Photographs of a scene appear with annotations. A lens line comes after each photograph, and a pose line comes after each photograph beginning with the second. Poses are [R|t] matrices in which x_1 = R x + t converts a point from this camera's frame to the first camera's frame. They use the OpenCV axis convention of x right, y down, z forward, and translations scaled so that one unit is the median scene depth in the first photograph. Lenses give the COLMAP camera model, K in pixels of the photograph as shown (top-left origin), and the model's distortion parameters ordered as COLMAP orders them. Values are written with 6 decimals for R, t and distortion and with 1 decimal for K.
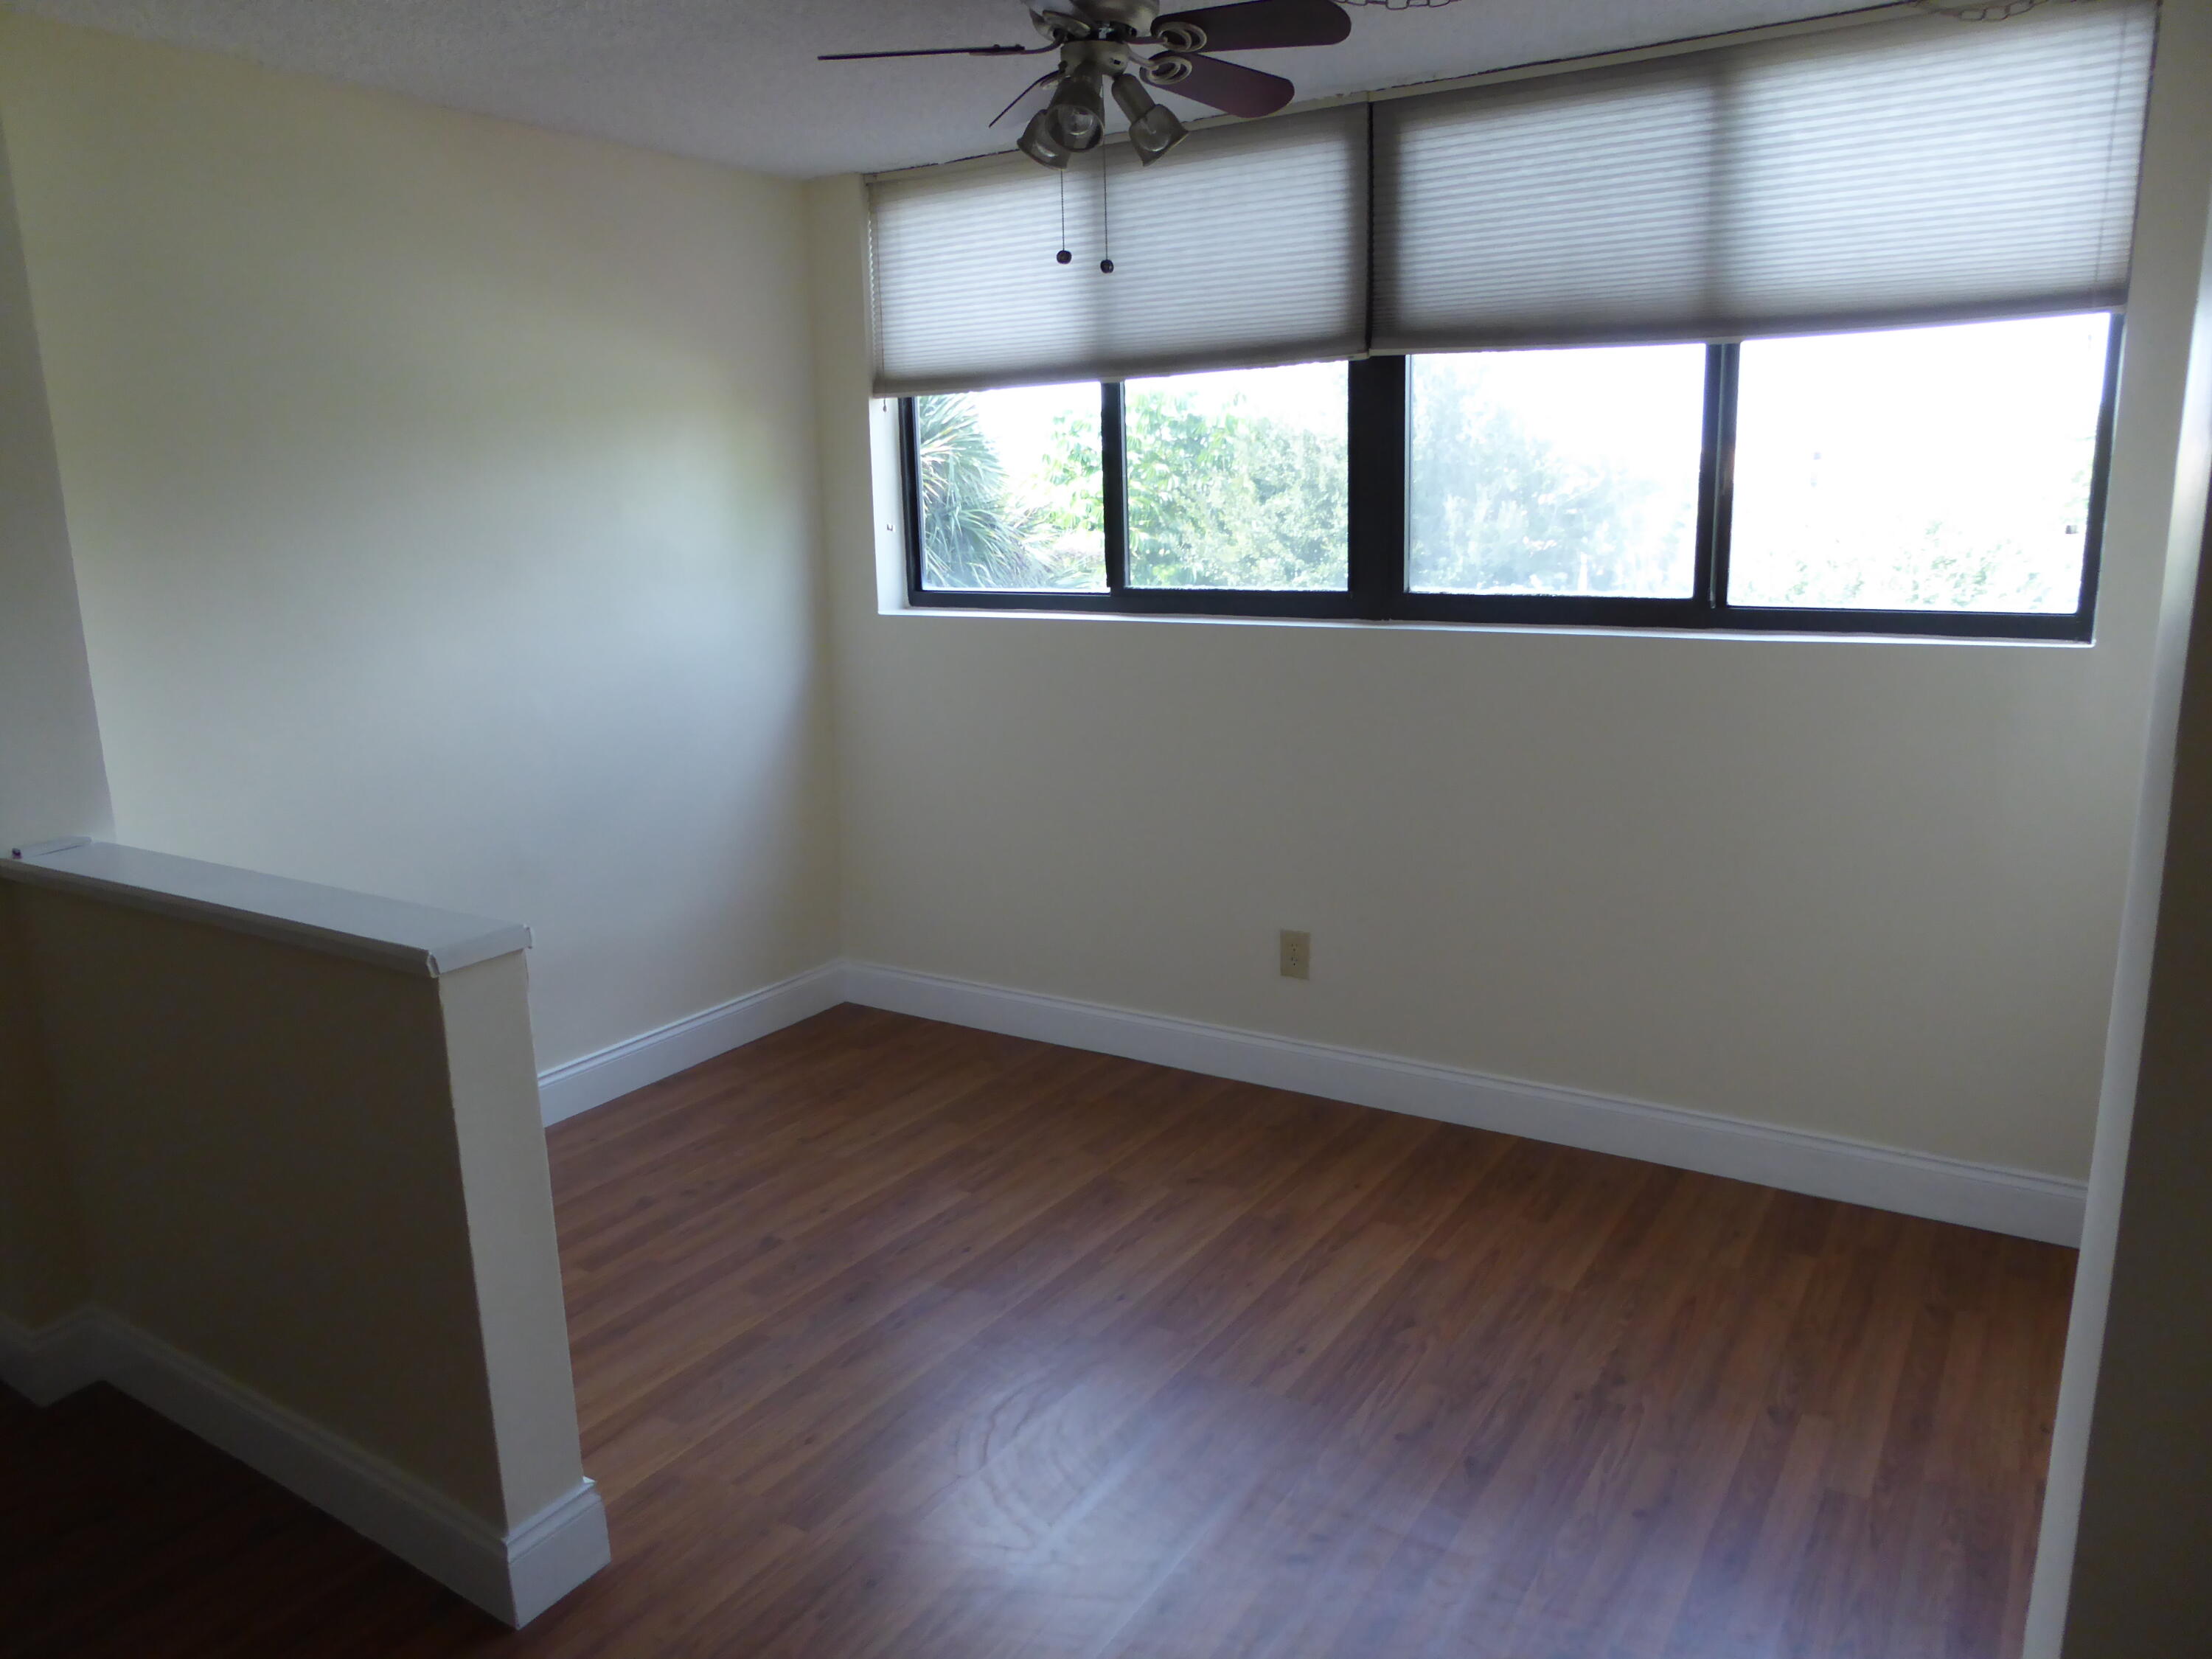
lens RADIAL K [[1561.5, 0, 1091.9], [0, 1561.5, 833.2], [0, 0, 1]] dist [-0.053128, 0.035477]
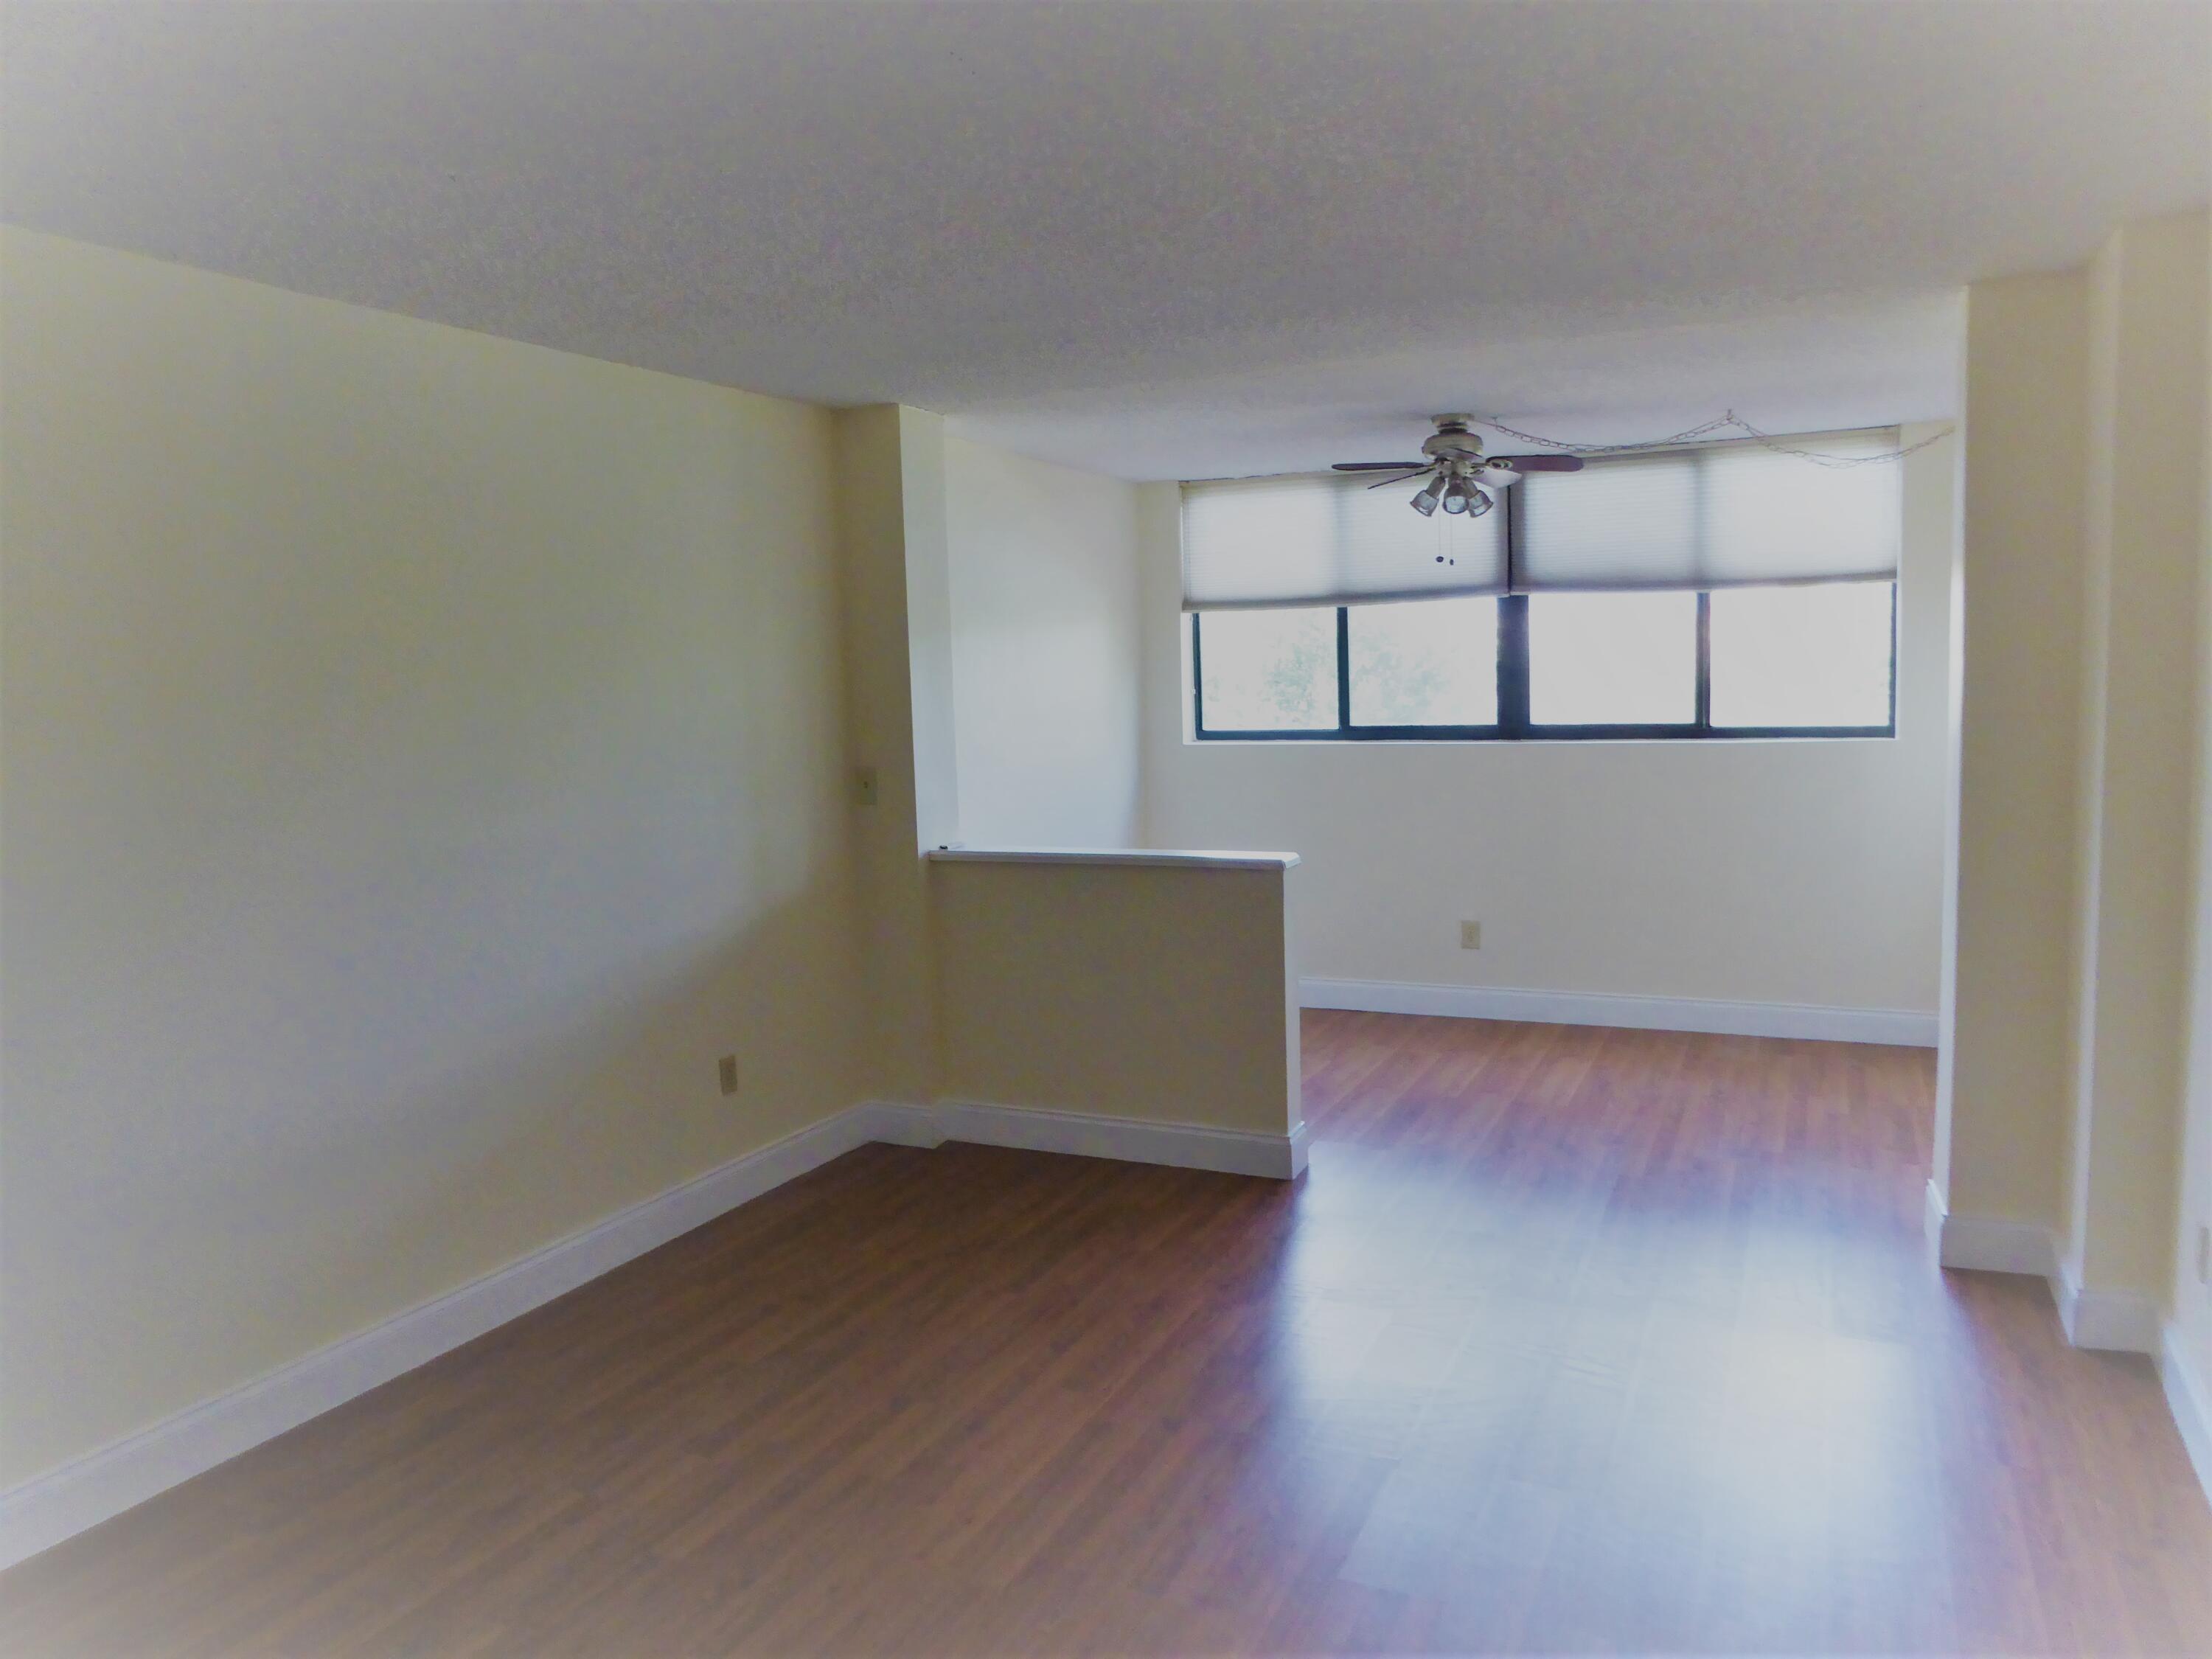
lens RADIAL K [[1561.5, 0, 1112.8], [0, 1561.5, 827.9], [0, 0, 1]] dist [-0.053128, 0.035477]
pose [[0.989771, -0.015717, 0.141797, -0.543222], [0.032309, 0.992785, -0.115477, 0.158852], [-0.138959, 0.118877, 0.983137, -0.693763]]
